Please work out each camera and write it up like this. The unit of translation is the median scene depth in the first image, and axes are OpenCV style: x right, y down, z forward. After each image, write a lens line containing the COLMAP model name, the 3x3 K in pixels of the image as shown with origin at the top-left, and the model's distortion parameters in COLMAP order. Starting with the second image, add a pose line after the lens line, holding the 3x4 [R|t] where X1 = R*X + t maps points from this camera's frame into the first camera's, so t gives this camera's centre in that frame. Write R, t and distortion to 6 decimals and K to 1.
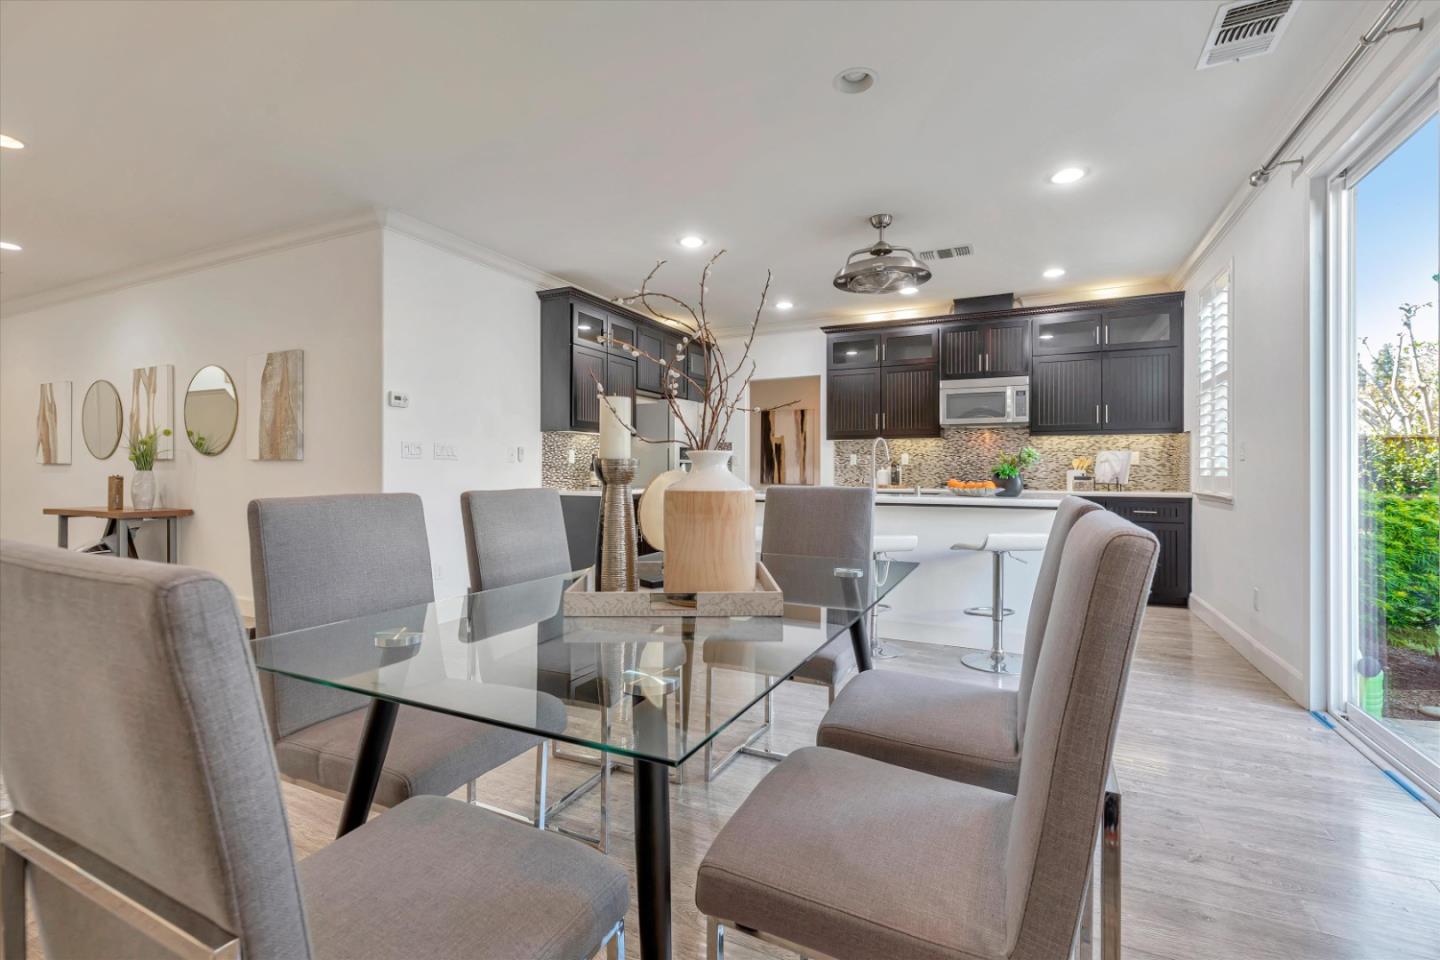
lens RADIAL K [[645.0, 0, 715.2], [0, 645.0, 473.9], [0, 0, 1]] dist [0.000142, 0.000051]
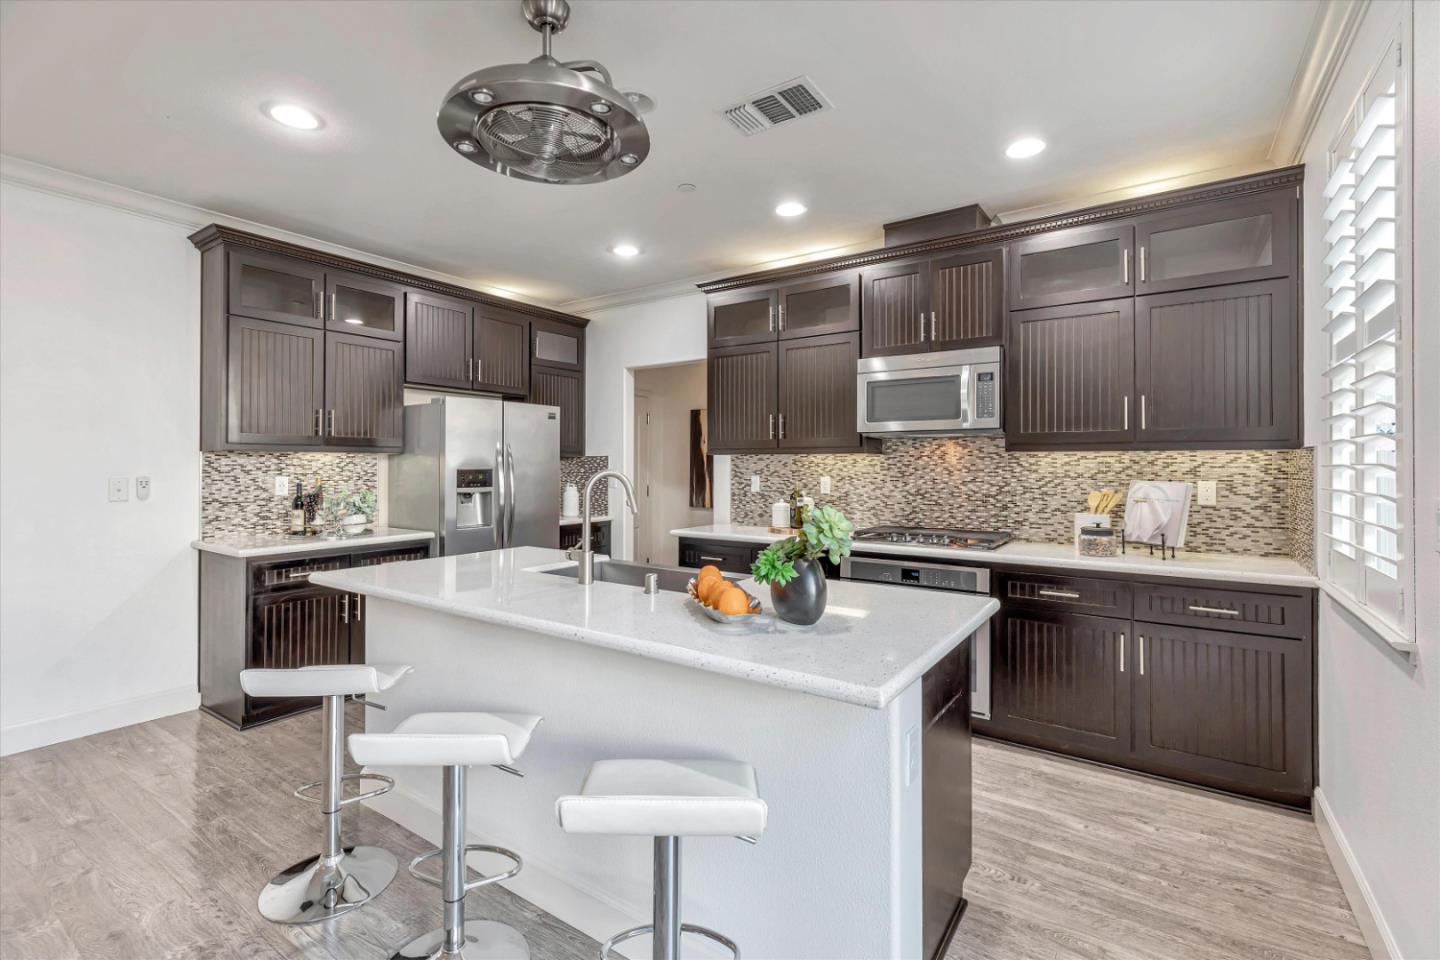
lens RADIAL K [[645.0, 0, 713.5], [0, 645.0, 466.9], [0, 0, 1]] dist [0.000142, 0.000051]
pose [[0.987279, -0.001057, -0.158992, 0.332938], [0.000760, 0.999998, -0.001929, -0.046006], [0.158994, 0.001784, 0.987278, 0.408725]]
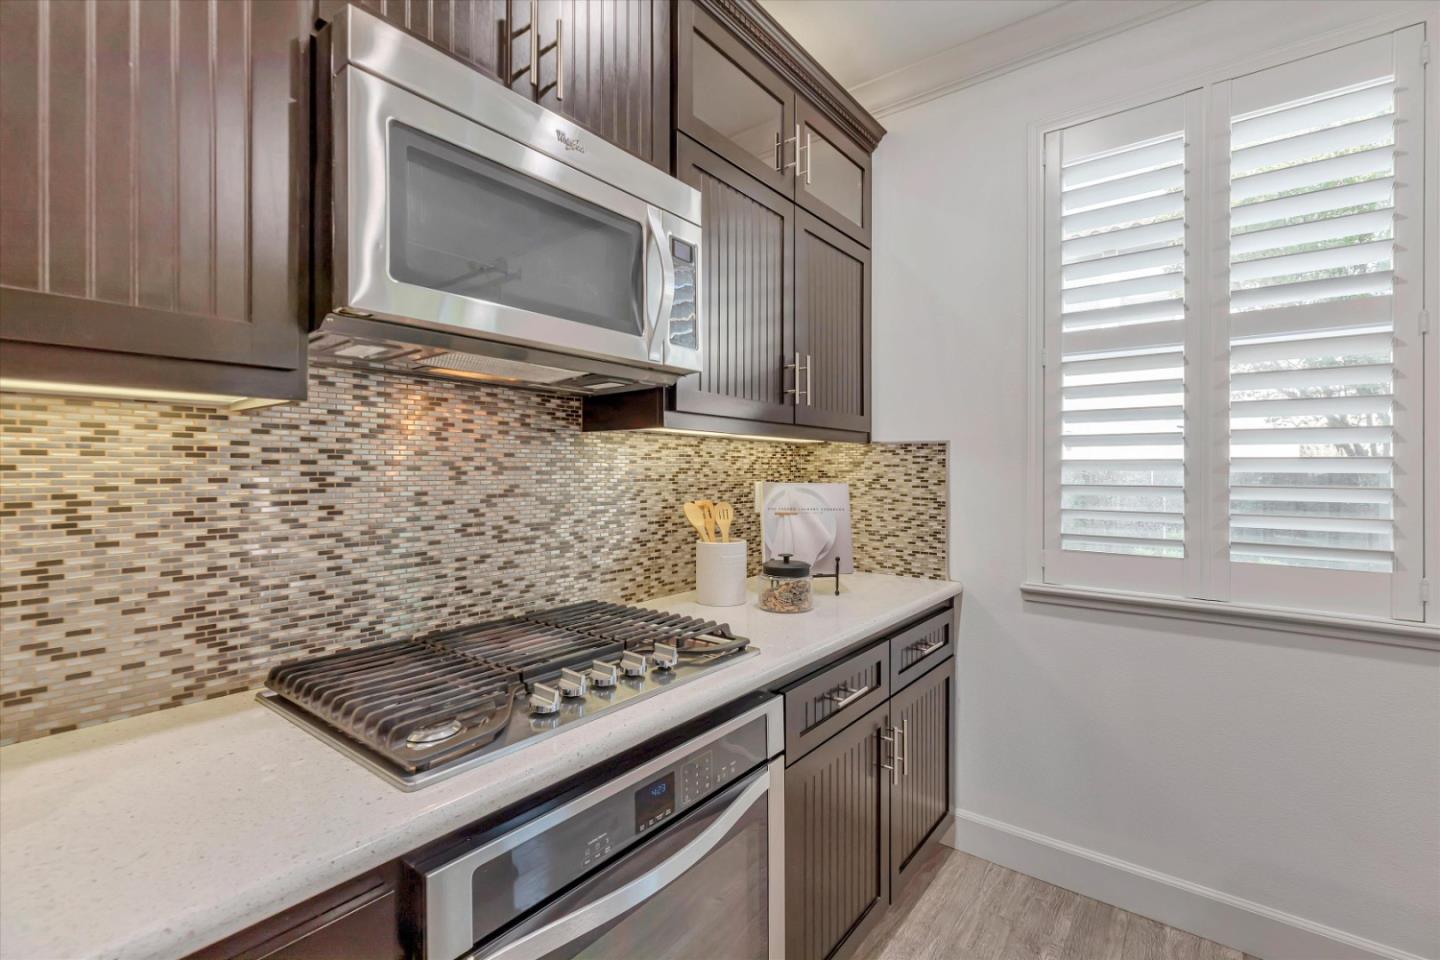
lens RADIAL K [[645.0, 0, 710.2], [0, 645.0, 467.9], [0, 0, 1]] dist [0.000142, 0.000051]
pose [[0.219320, 0.000994, 0.975652, 0.241796], [0.003953, 0.999990, -0.001908, -0.042971], [-0.975645, 0.004275, 0.219314, 0.950887]]
